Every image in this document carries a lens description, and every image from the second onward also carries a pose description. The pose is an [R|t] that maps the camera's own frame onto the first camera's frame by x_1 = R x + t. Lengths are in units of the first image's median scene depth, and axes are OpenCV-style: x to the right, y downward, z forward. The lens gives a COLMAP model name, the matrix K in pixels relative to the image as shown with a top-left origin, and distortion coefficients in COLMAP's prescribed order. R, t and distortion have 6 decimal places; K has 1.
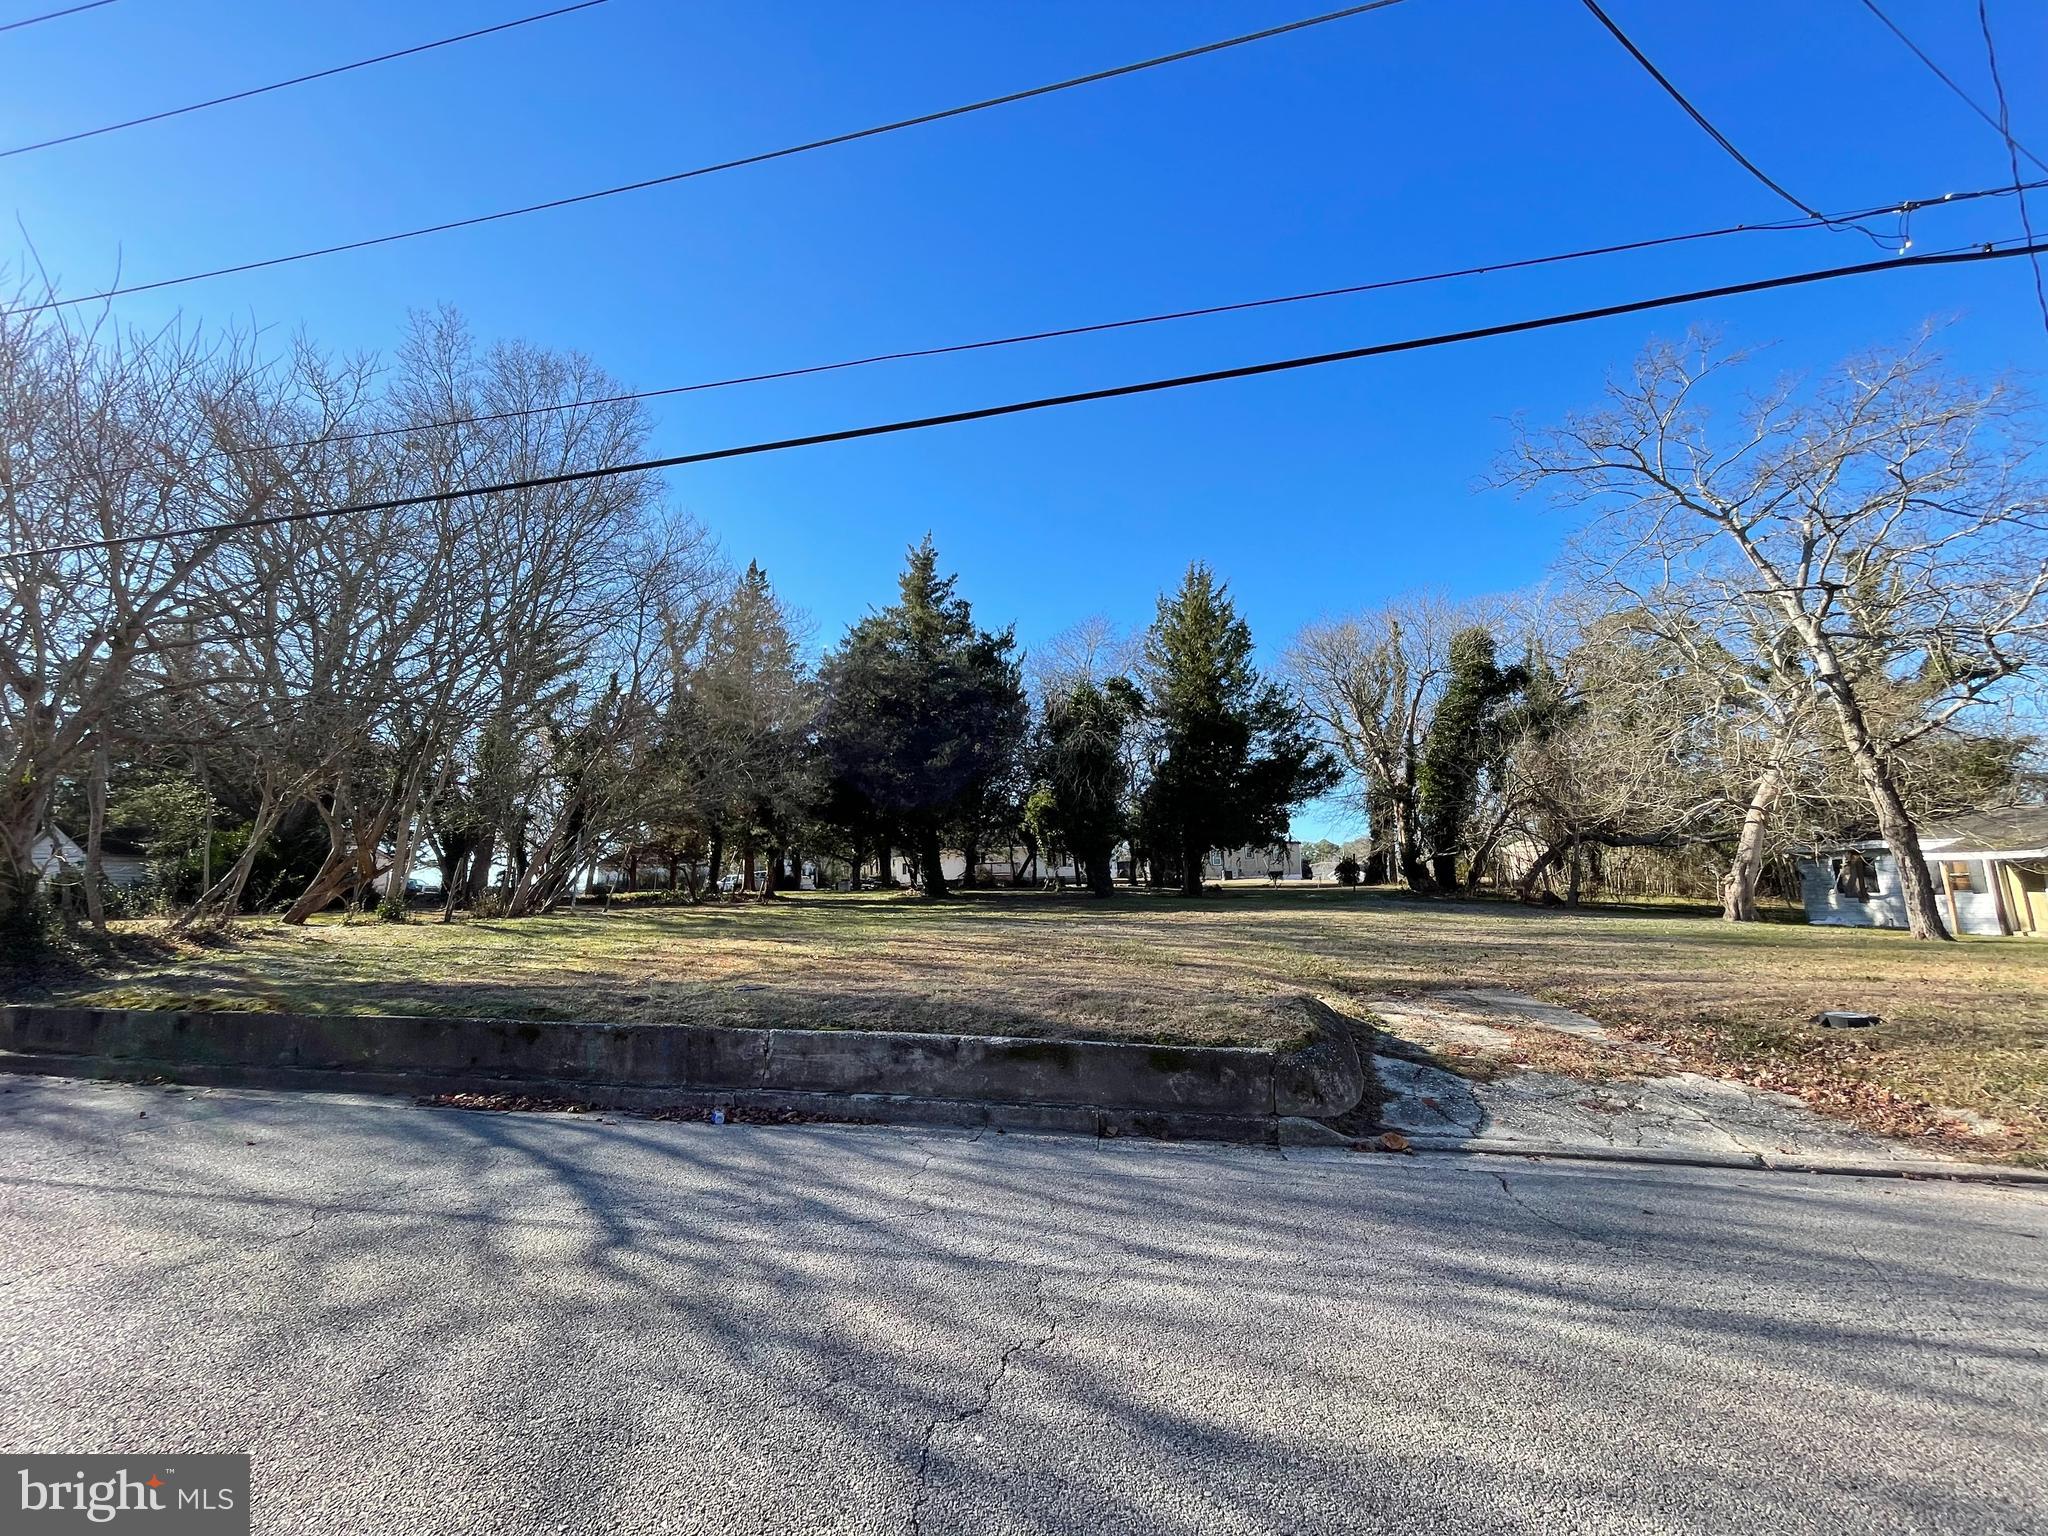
lens RADIAL K [[810.5, 0, 1009.0], [0, 810.5, 771.2], [0, 0, 1]] dist [-0.000211, -0.000071]
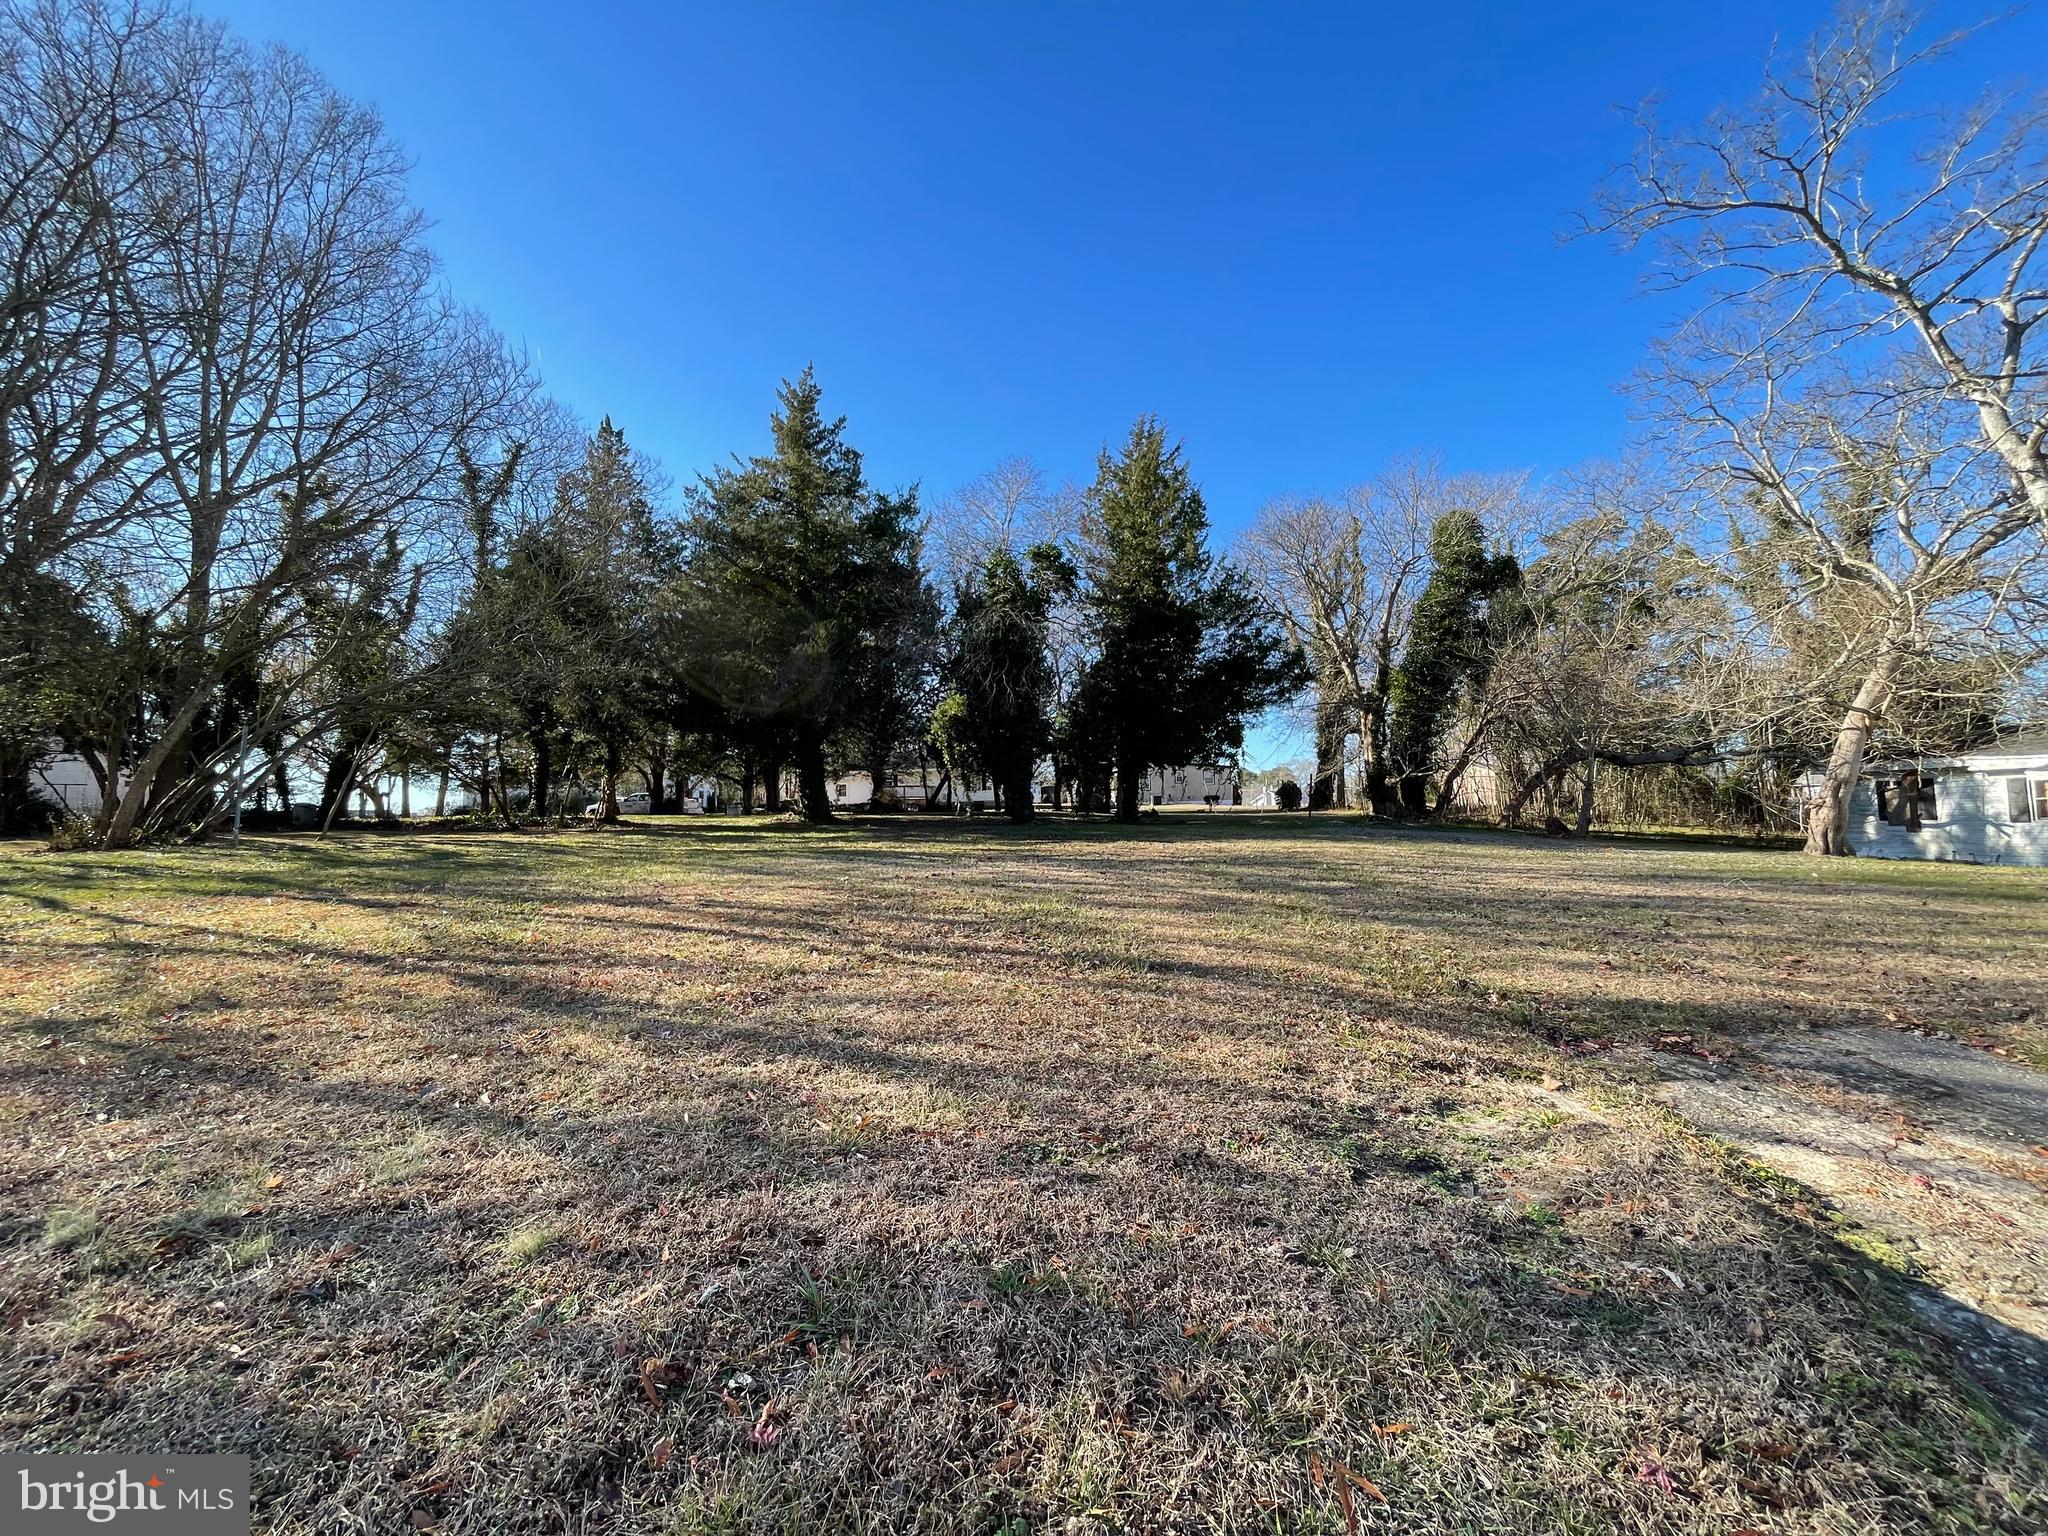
lens RADIAL K [[810.5, 0, 1009.0], [0, 810.5, 771.2], [0, 0, 1]] dist [-0.000211, -0.000071]
pose [[0.995792, 0.008706, 0.091230, 0.026817], [-0.016840, 0.995909, 0.088780, 0.028649], [-0.090083, -0.089943, 0.991865, 0.180191]]
